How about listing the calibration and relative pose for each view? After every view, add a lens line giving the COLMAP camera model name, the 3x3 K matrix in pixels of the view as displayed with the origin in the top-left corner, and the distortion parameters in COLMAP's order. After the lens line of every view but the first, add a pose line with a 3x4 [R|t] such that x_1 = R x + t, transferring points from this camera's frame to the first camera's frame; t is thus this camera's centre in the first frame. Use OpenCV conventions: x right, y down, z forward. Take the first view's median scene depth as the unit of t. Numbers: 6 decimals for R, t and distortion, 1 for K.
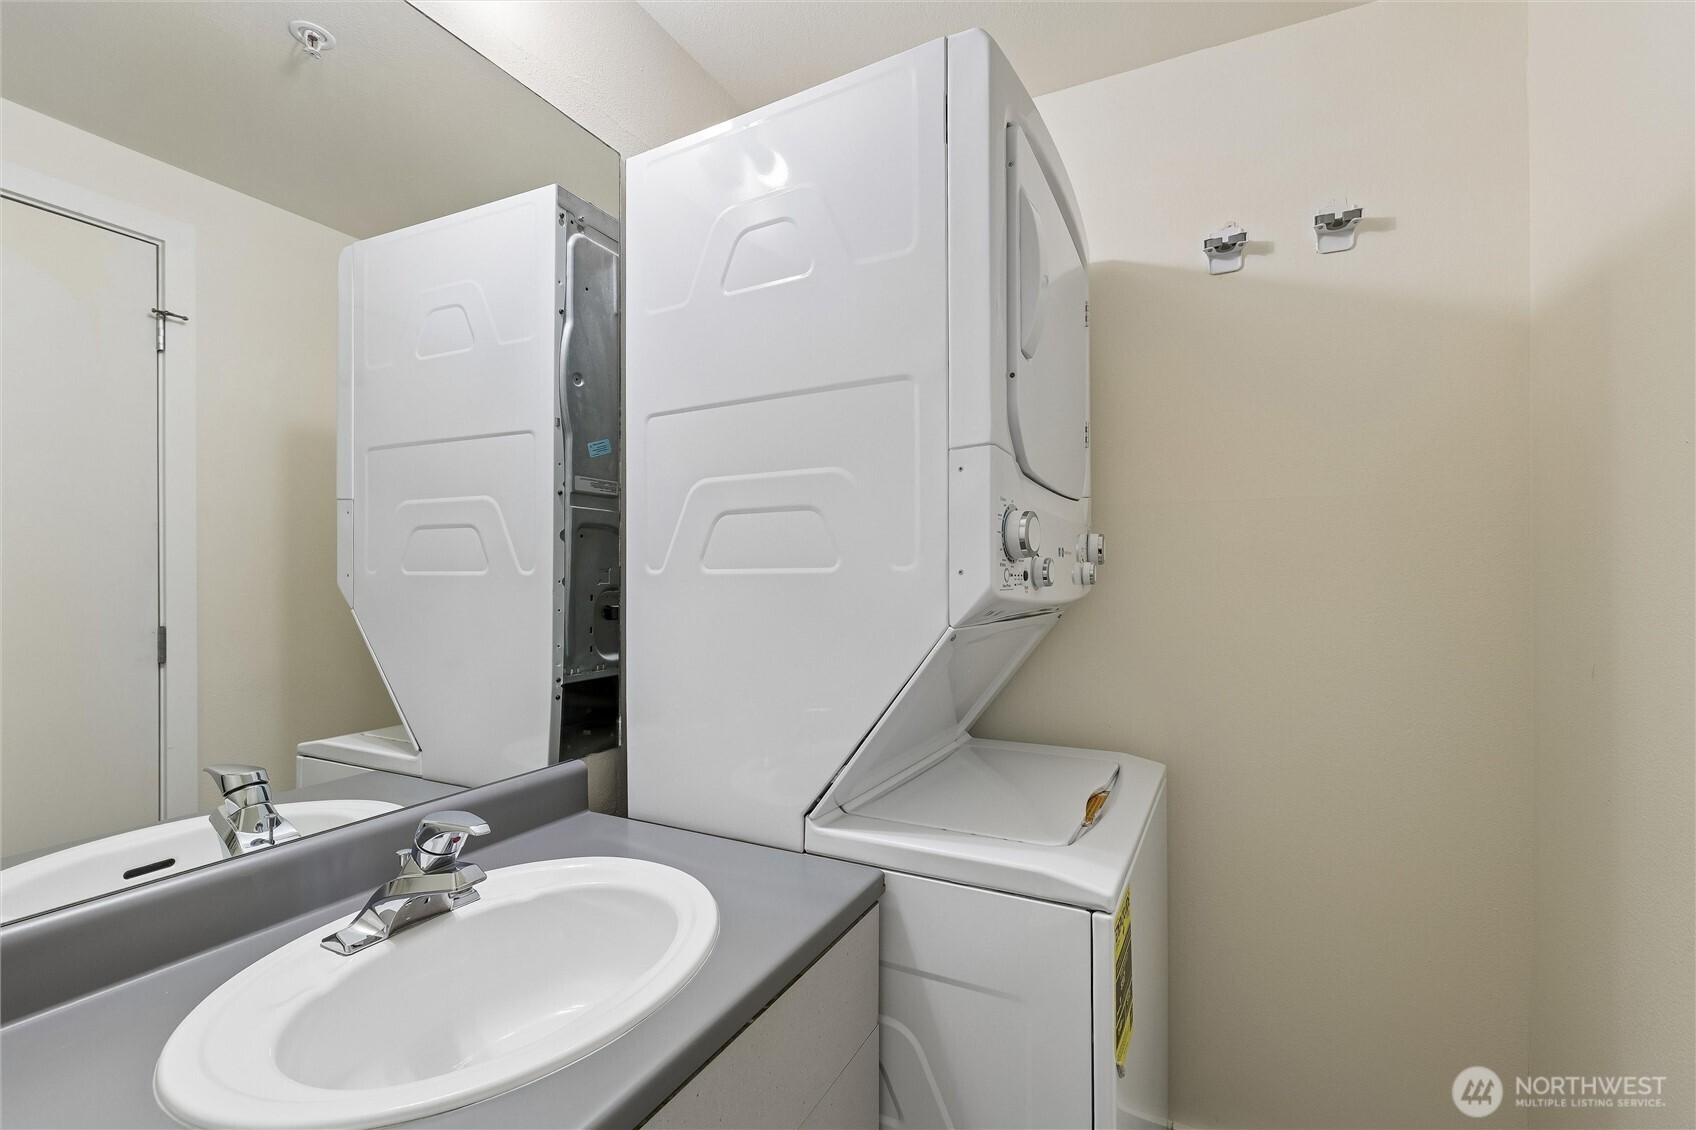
lens RADIAL K [[724.6, 0, 826.3], [0, 724.6, 574.5], [0, 0, 1]] dist [-0.001361, -0.000038]
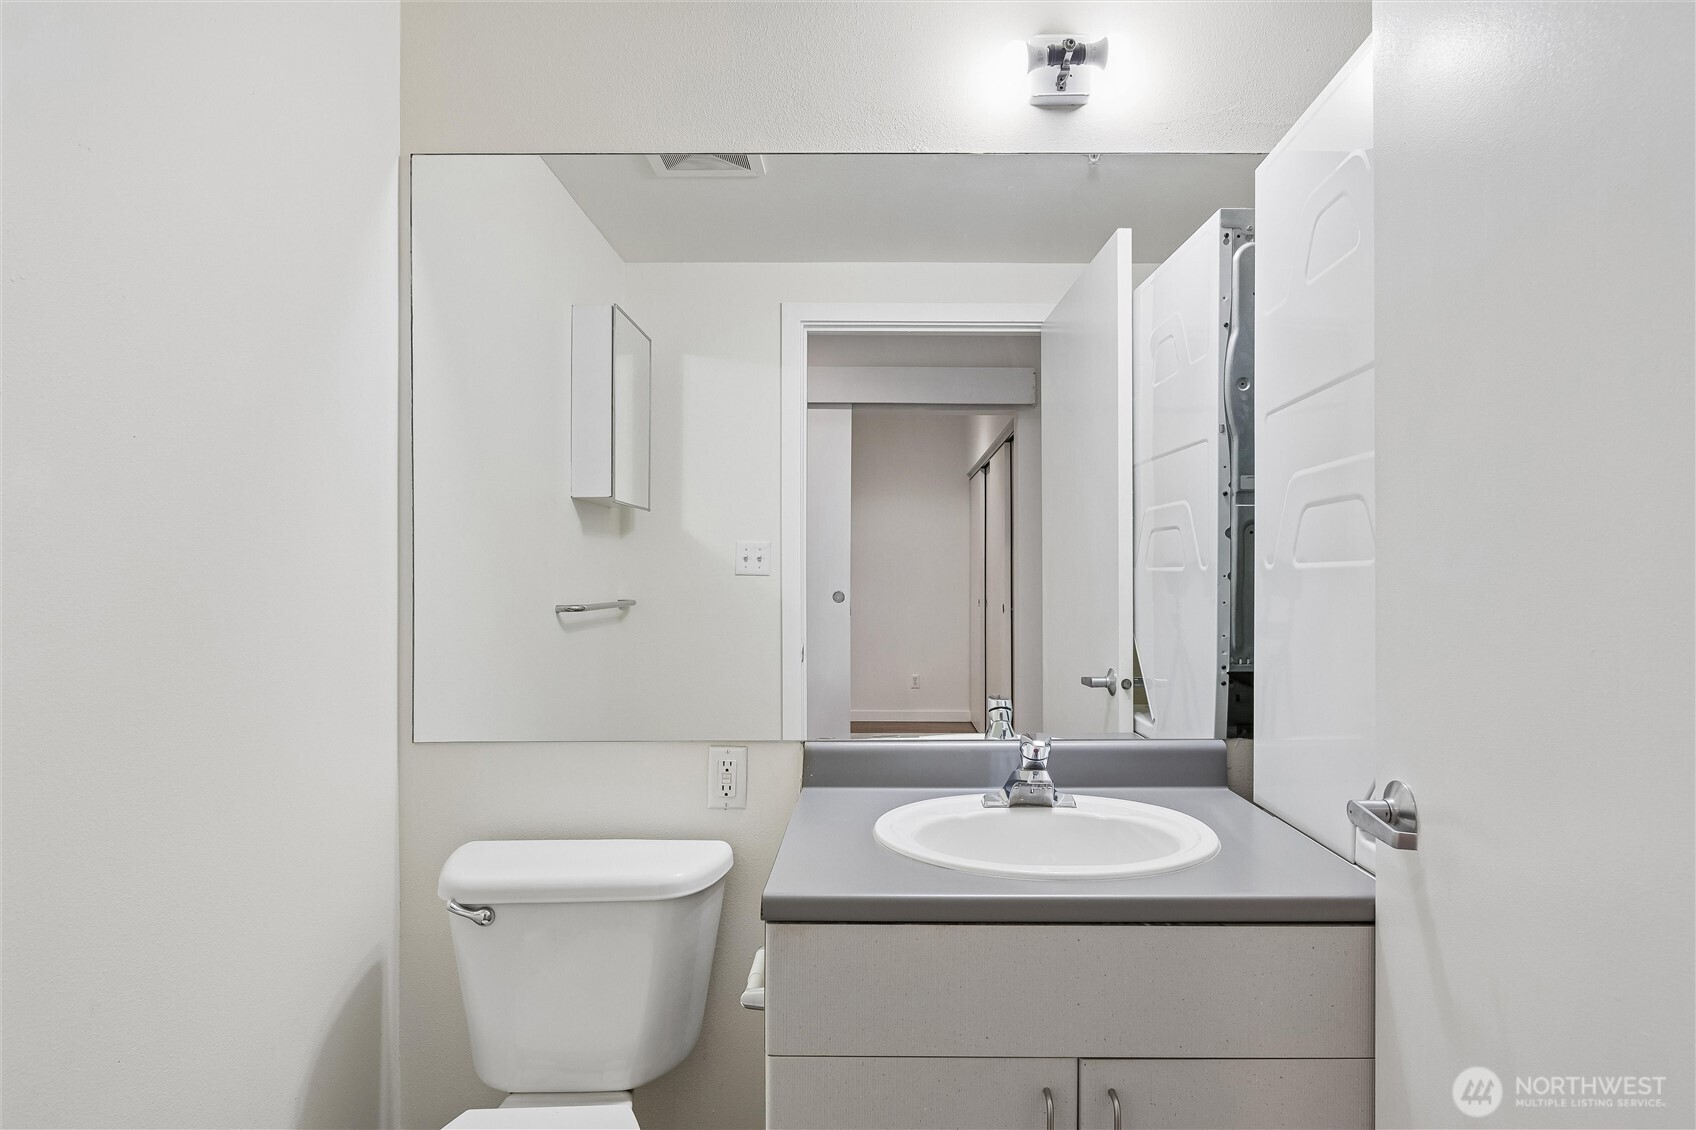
lens RADIAL K [[724.6, 0, 826.3], [0, 724.6, 574.5], [0, 0, 1]] dist [-0.001361, -0.000038]
pose [[0.475263, 0.003064, -0.879839, 0.298296], [0.000805, 0.999992, 0.003917, 0.002734], [0.879844, -0.002570, 0.475256, -0.032793]]
